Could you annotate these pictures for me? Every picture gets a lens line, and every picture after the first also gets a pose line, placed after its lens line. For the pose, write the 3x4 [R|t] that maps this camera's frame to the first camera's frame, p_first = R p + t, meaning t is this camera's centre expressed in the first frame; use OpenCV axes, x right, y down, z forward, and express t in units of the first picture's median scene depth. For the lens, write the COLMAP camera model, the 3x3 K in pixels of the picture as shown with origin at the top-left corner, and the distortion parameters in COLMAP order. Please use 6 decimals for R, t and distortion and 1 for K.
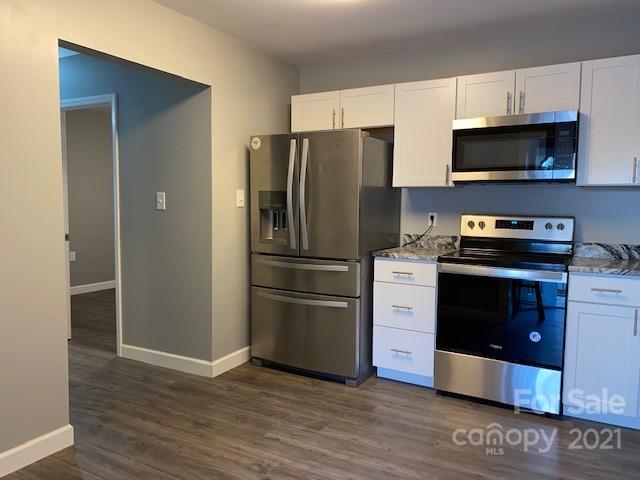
lens RADIAL K [[488.5, 0, 315.3], [0, 488.5, 239.5], [0, 0, 1]] dist [0.036490, -0.052514]
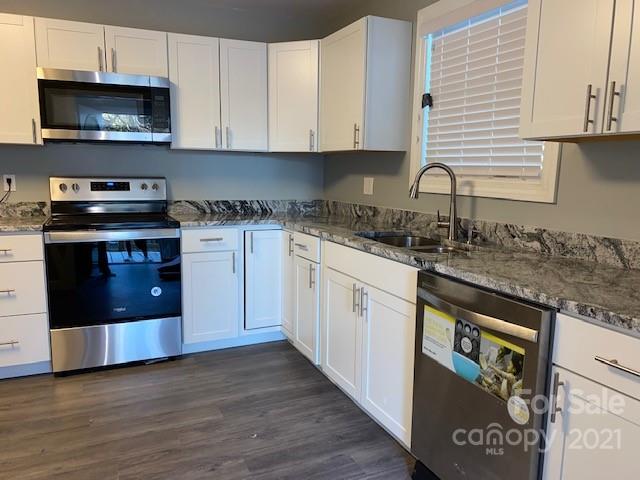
lens RADIAL K [[488.5, 0, 317.8], [0, 488.5, 242.1], [0, 0, 1]] dist [0.036490, -0.052514]
pose [[0.584522, -0.121413, 0.802242, -0.164060], [0.054149, 0.992374, 0.110734, -0.005931], [-0.809569, -0.021286, 0.586639, 0.082525]]
